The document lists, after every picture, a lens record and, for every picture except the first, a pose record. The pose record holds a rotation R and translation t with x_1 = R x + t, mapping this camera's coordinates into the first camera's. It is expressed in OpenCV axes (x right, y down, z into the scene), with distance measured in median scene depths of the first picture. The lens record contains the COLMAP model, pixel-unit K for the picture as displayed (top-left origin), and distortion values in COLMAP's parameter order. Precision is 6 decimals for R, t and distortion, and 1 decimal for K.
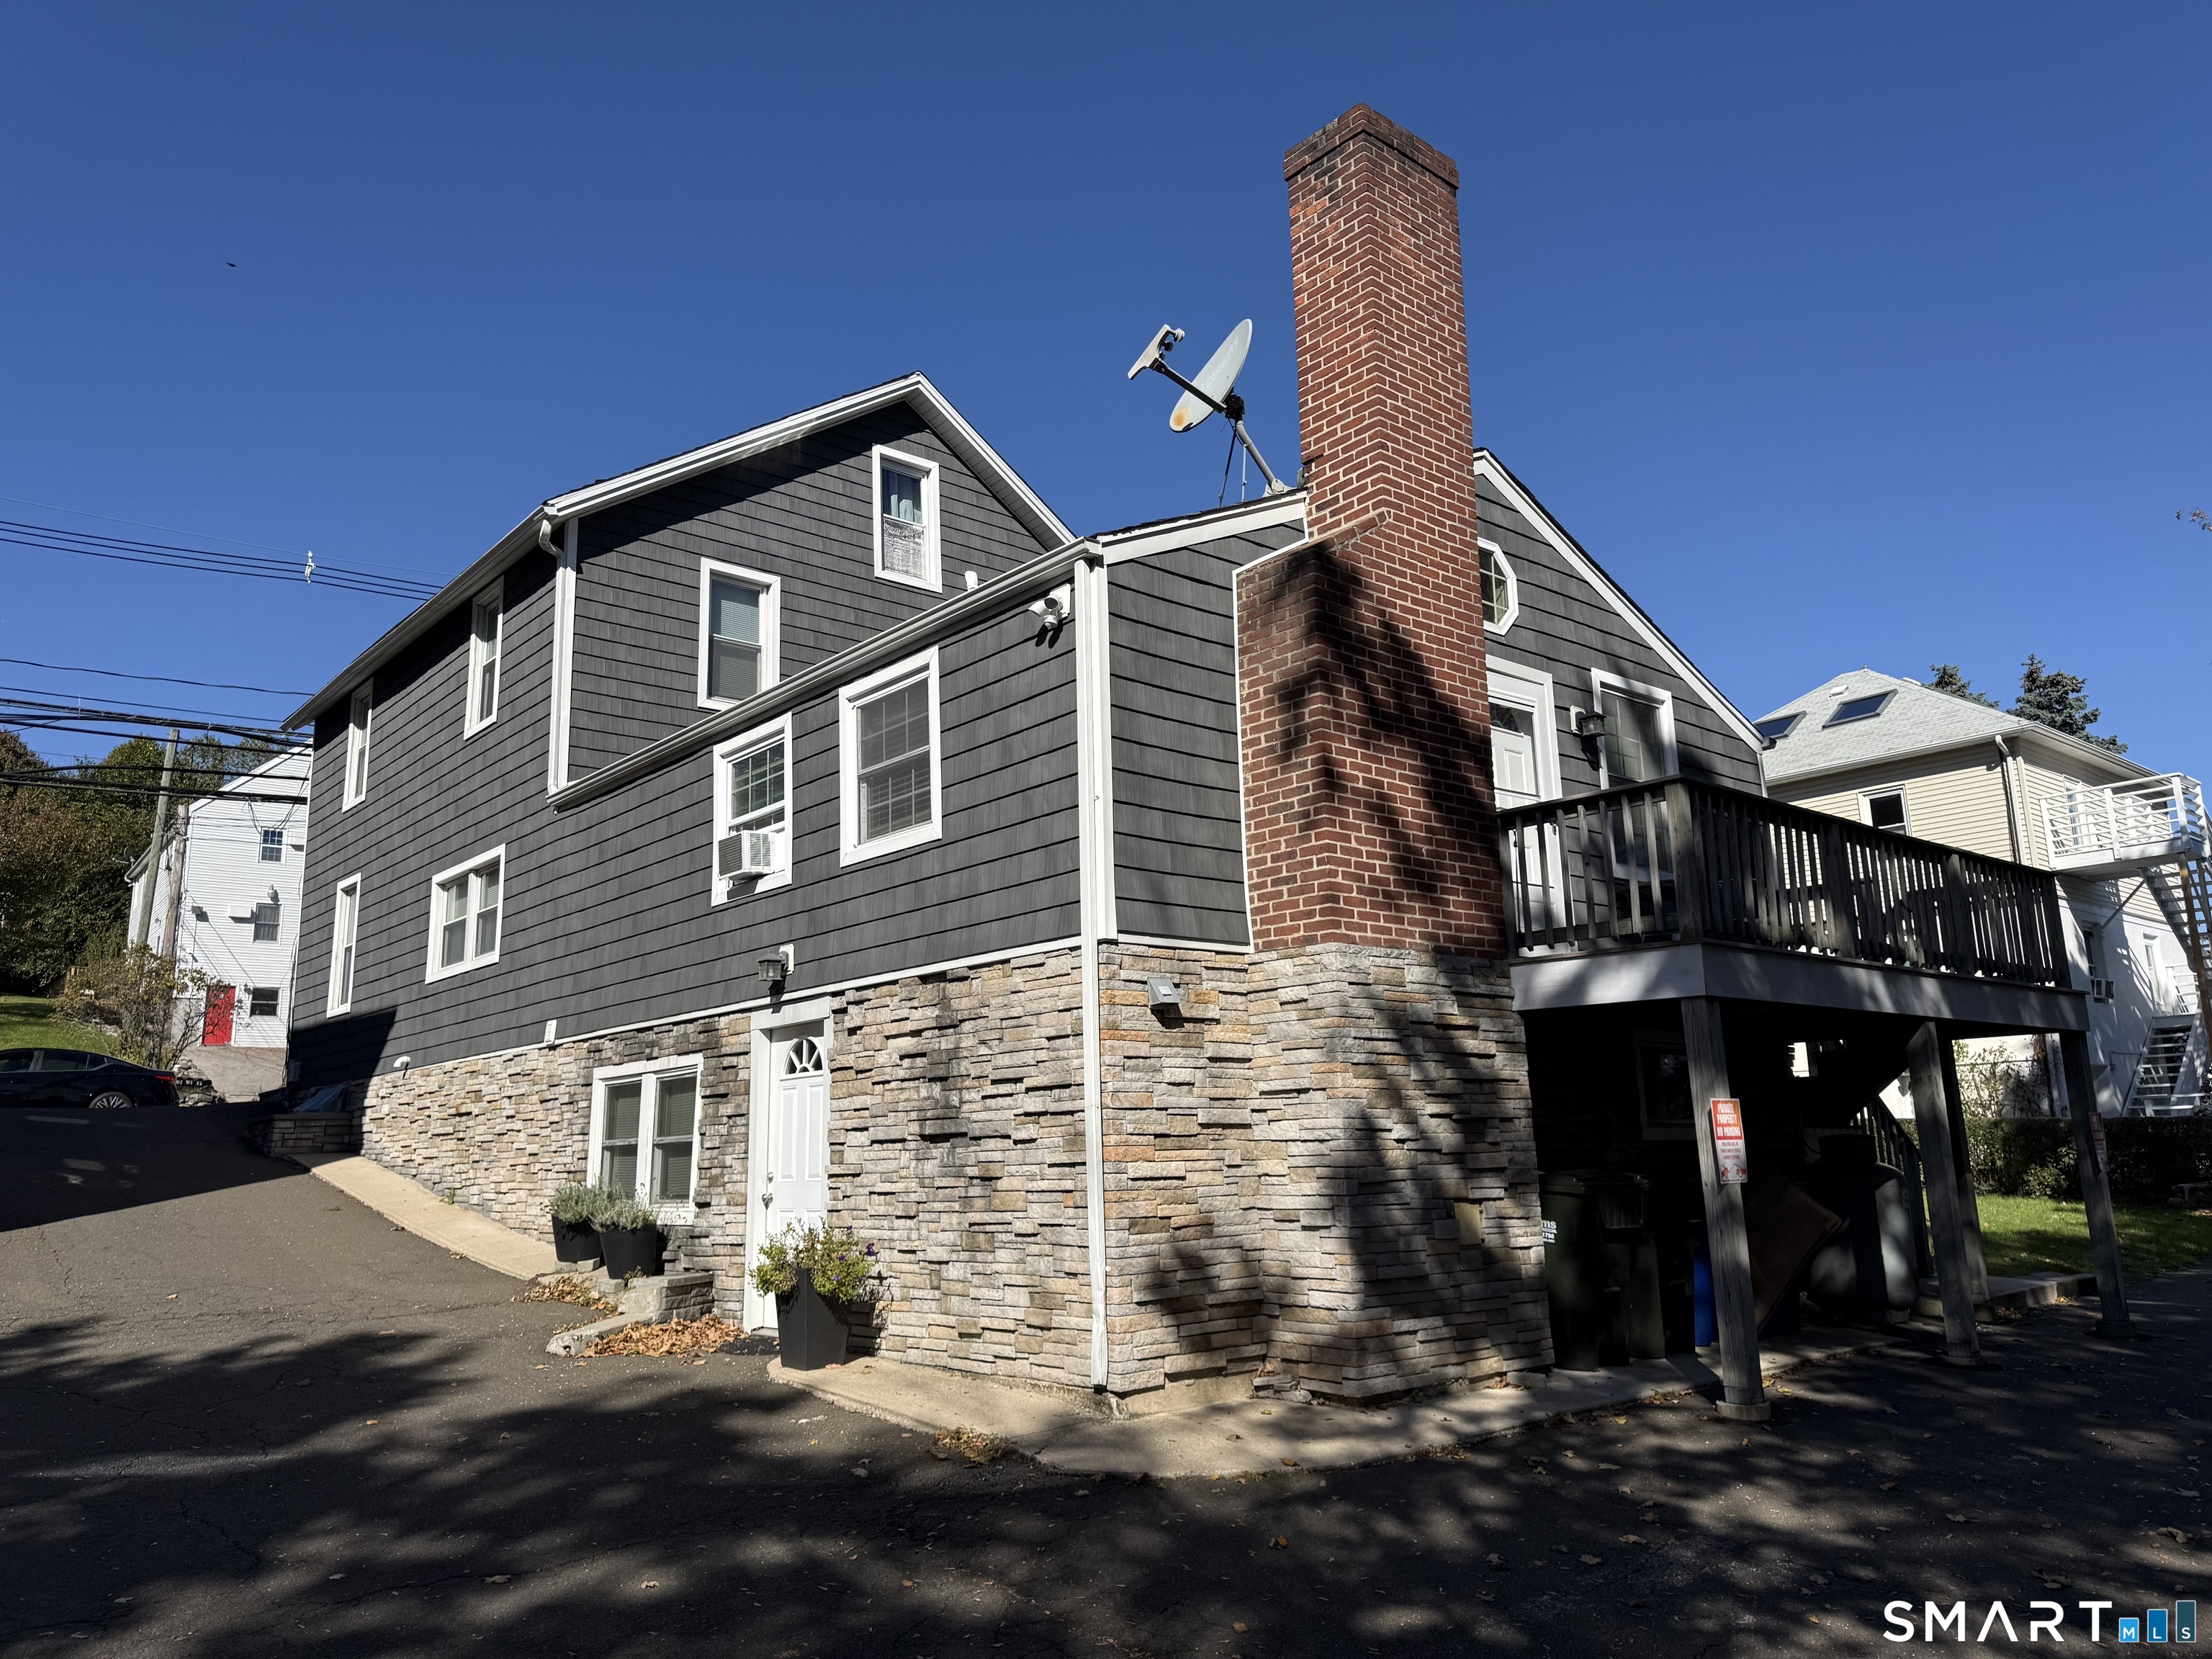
lens RADIAL K [[1530.4, 0, 1106.0], [0, 1530.4, 829.5], [0, 0, 1]] dist [0.085747, -0.000061]
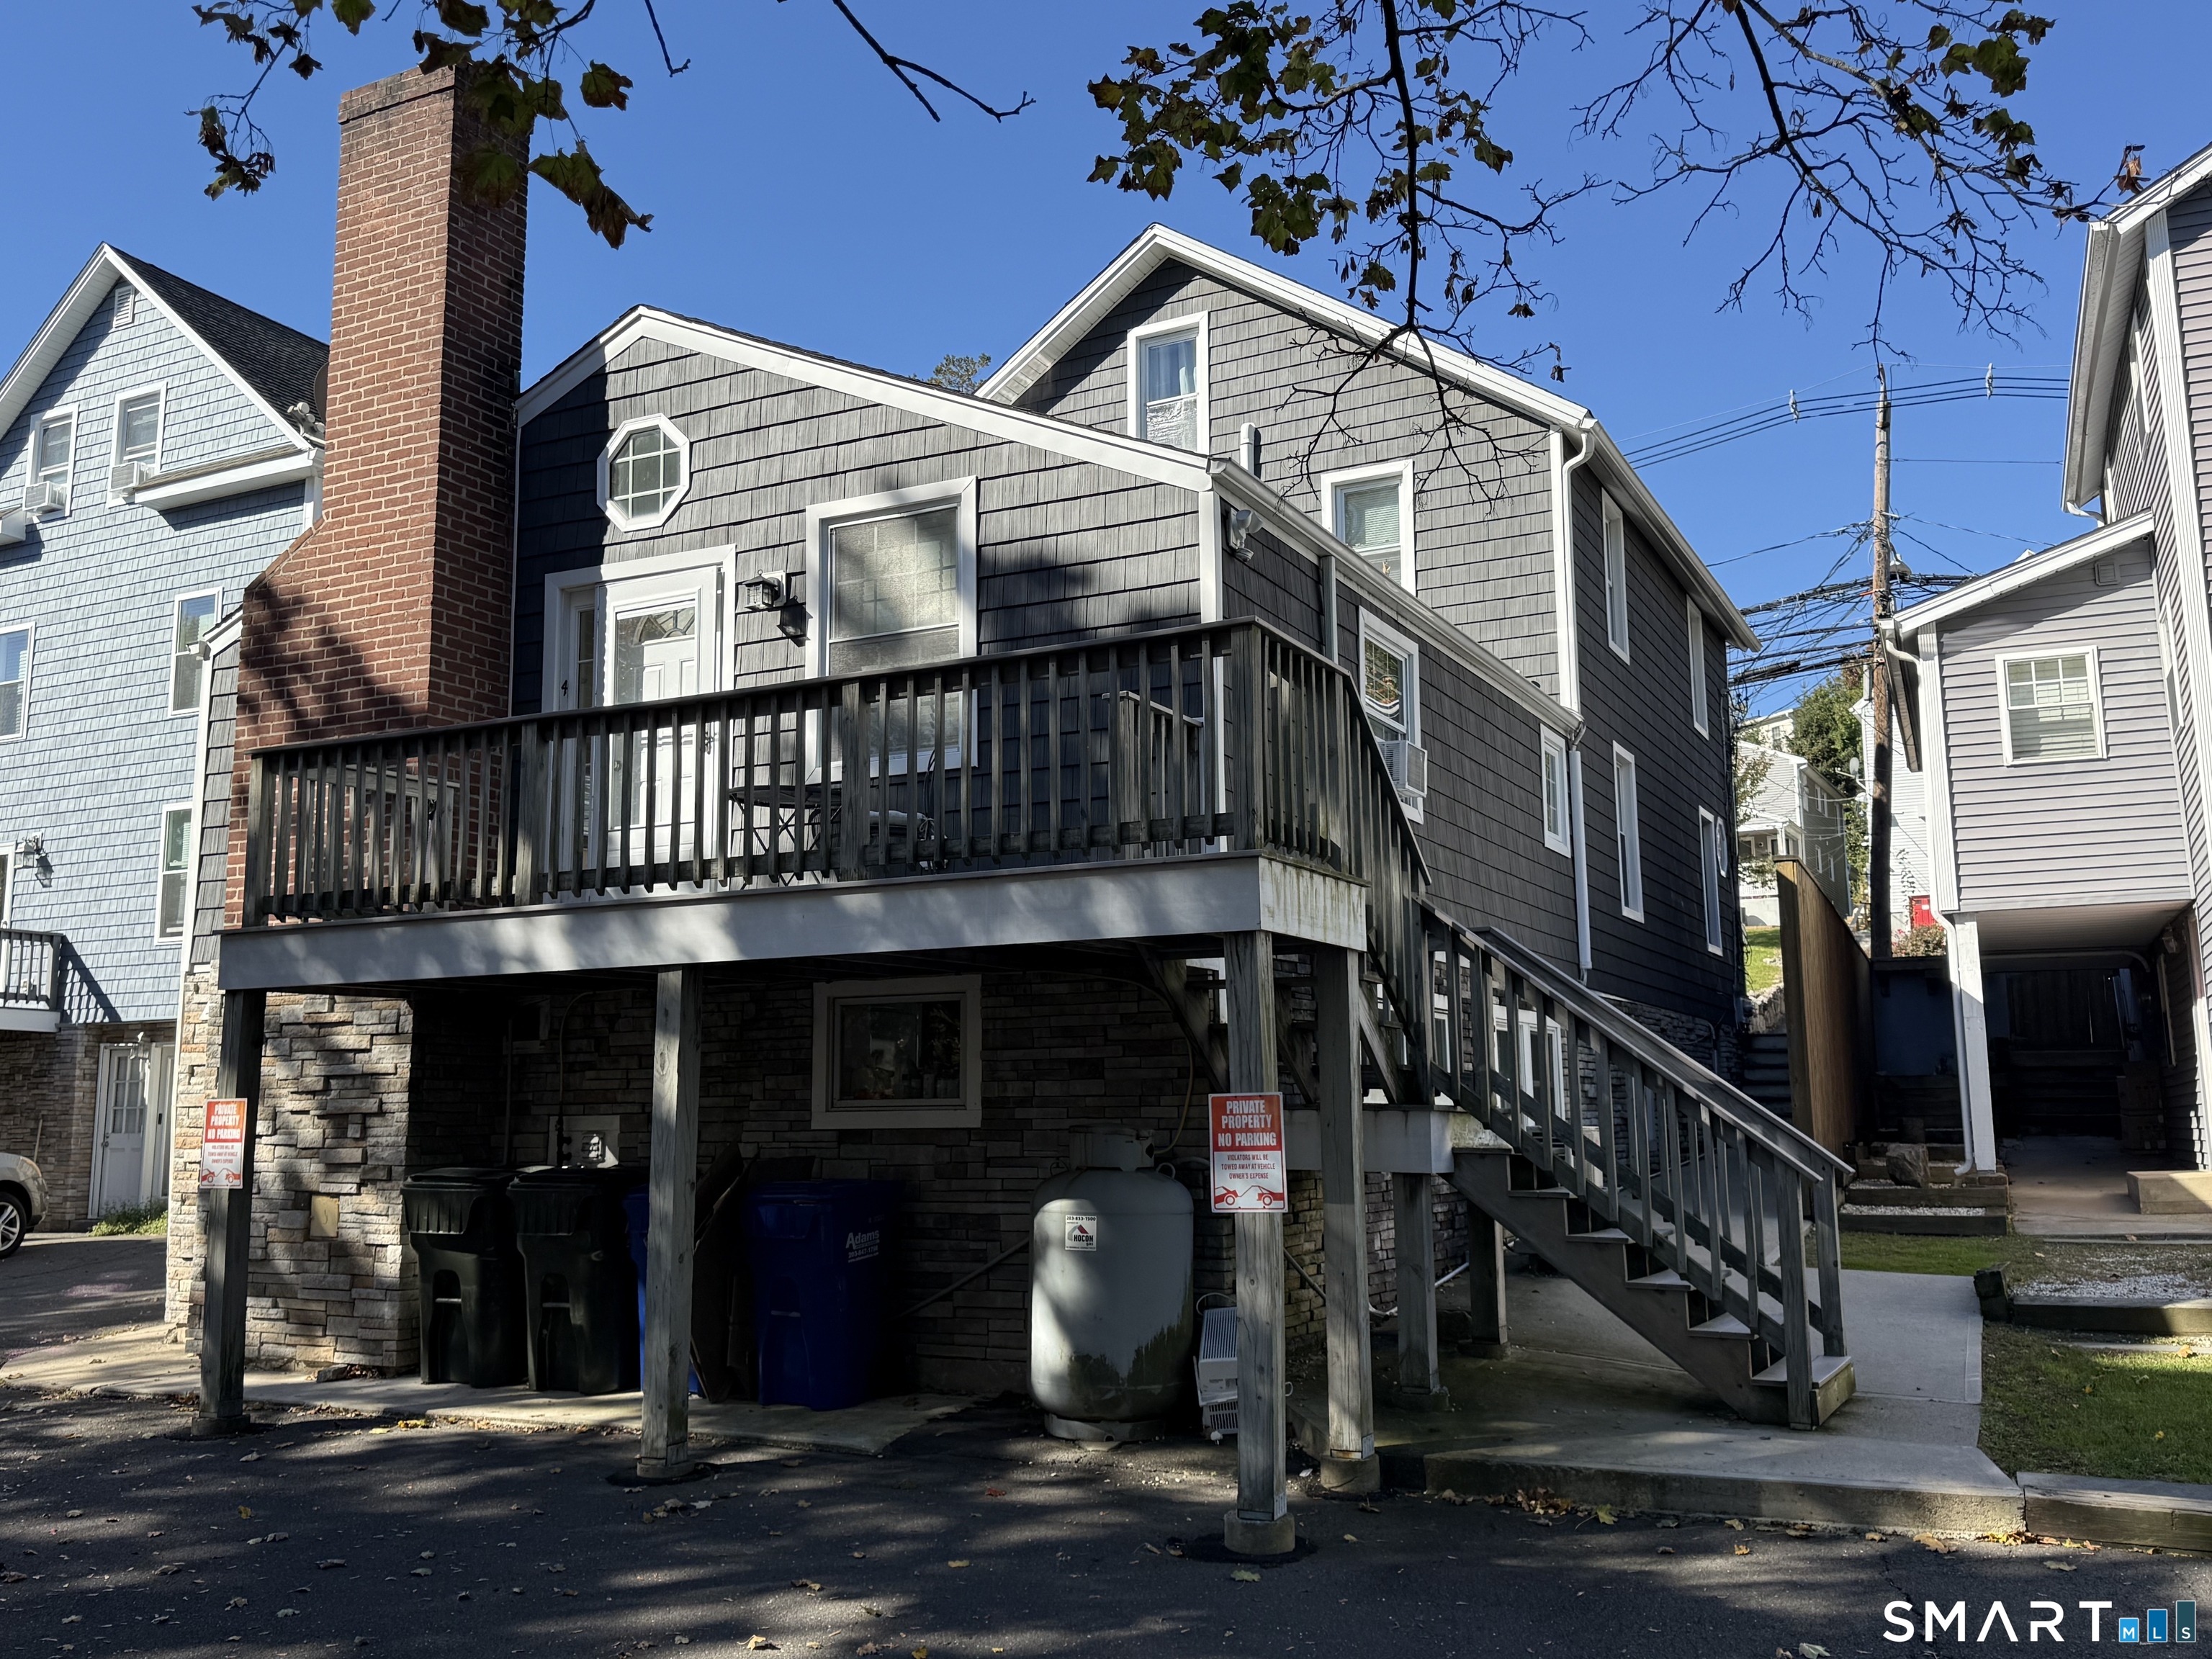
lens RADIAL K [[1898.8, 0, 1106.0], [0, 1898.8, 829.5], [0, 0, 1]] dist [0.078168, -0.001067]
pose [[0.376532, -0.118454, -0.918799, 1.540109], [0.189695, 0.980635, -0.048687, 0.156438], [0.906774, -0.155959, 0.391711, 0.958220]]
